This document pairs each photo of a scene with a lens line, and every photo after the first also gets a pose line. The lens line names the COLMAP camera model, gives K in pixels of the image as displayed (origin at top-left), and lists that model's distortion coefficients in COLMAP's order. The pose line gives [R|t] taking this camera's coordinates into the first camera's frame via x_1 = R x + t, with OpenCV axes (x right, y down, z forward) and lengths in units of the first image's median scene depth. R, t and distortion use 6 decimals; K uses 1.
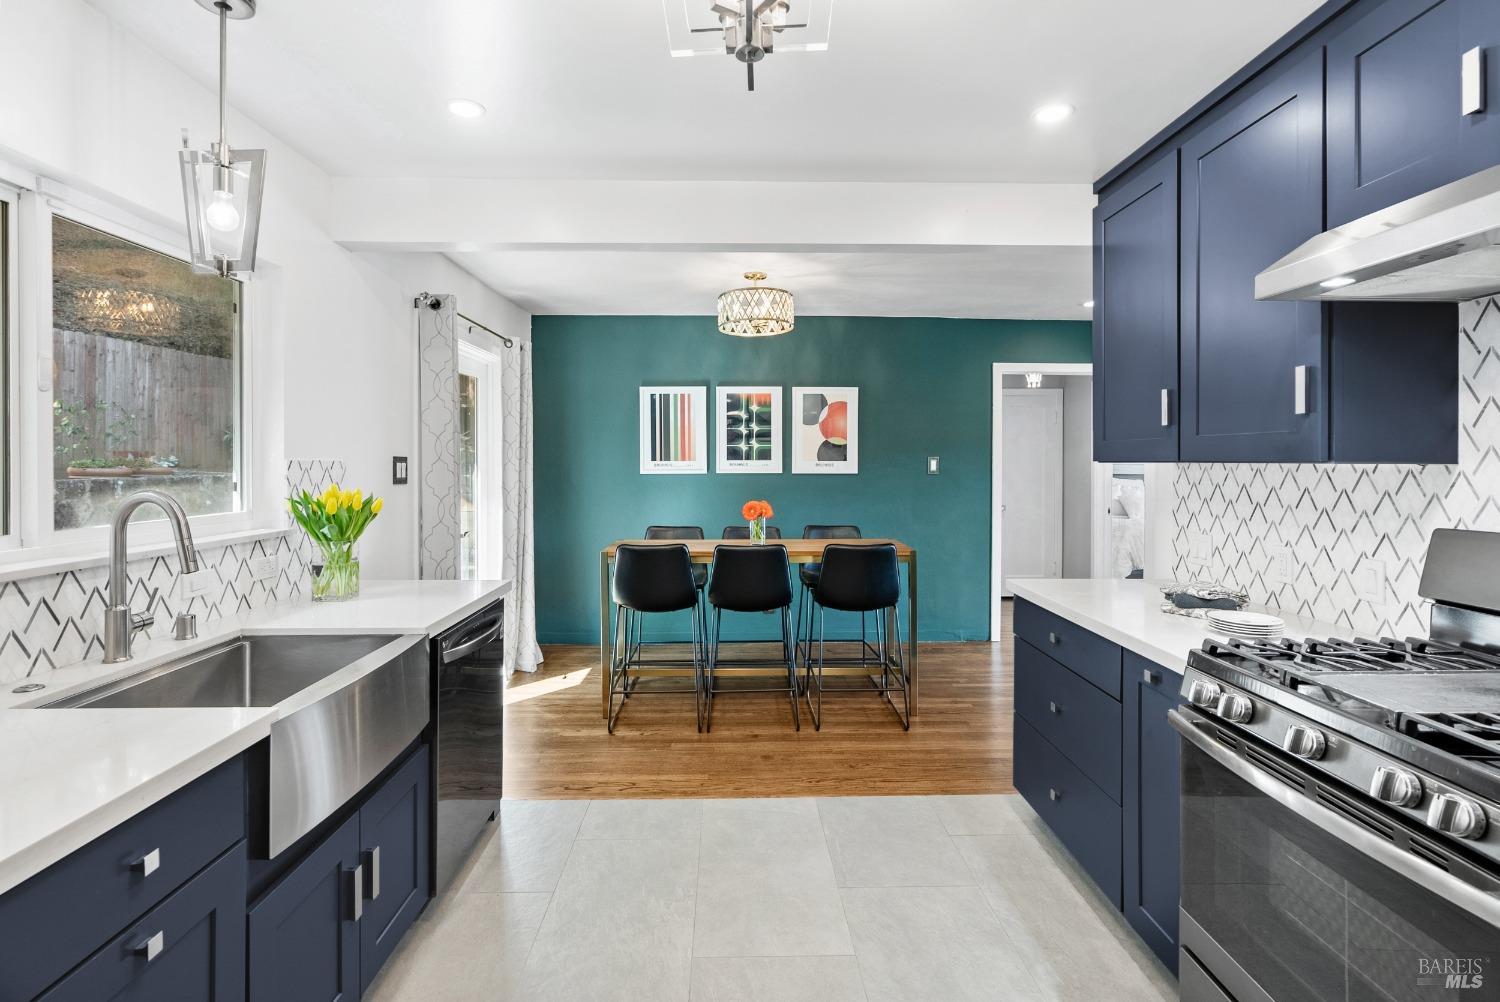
lens RADIAL K [[681.2, 0, 748.8], [0, 681.2, 462.3], [0, 0, 1]] dist [-0.000470, 0.000005]
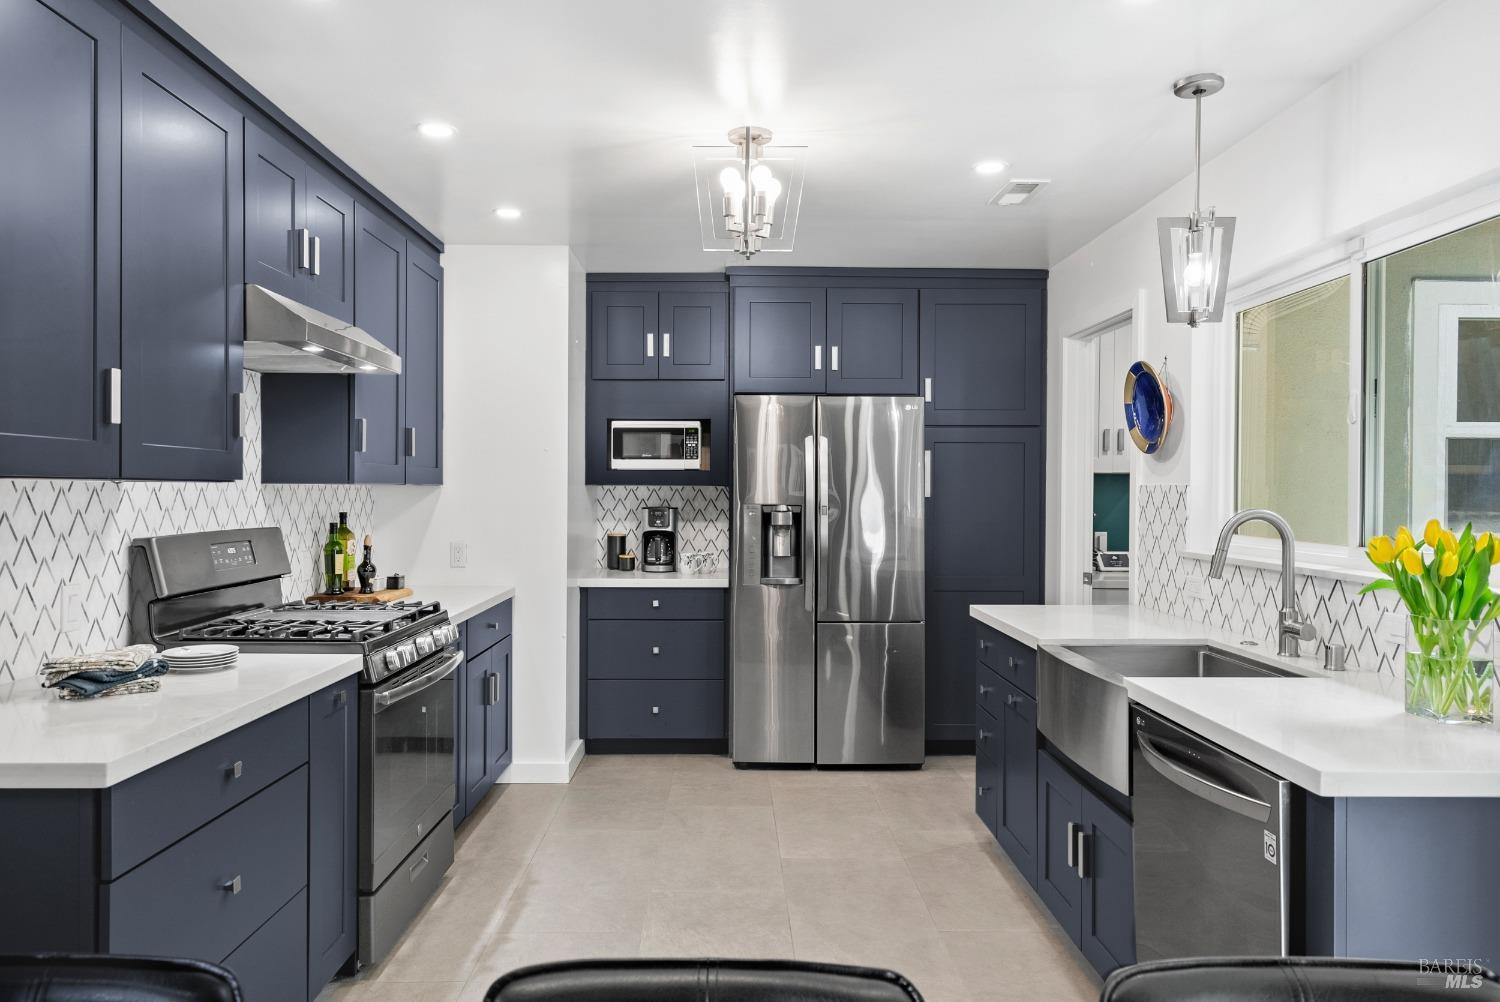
lens RADIAL K [[999.6, 0, 750.0], [0, 999.6, 501.0], [0, 0, 1]] dist [0.000327, 0.000074]
pose [[-0.999803, -0.005541, 0.019068, -0.024983], [-0.005335, 0.999927, 0.010845, 0.009776], [-0.019127, 0.010741, -0.999759, 2.315973]]
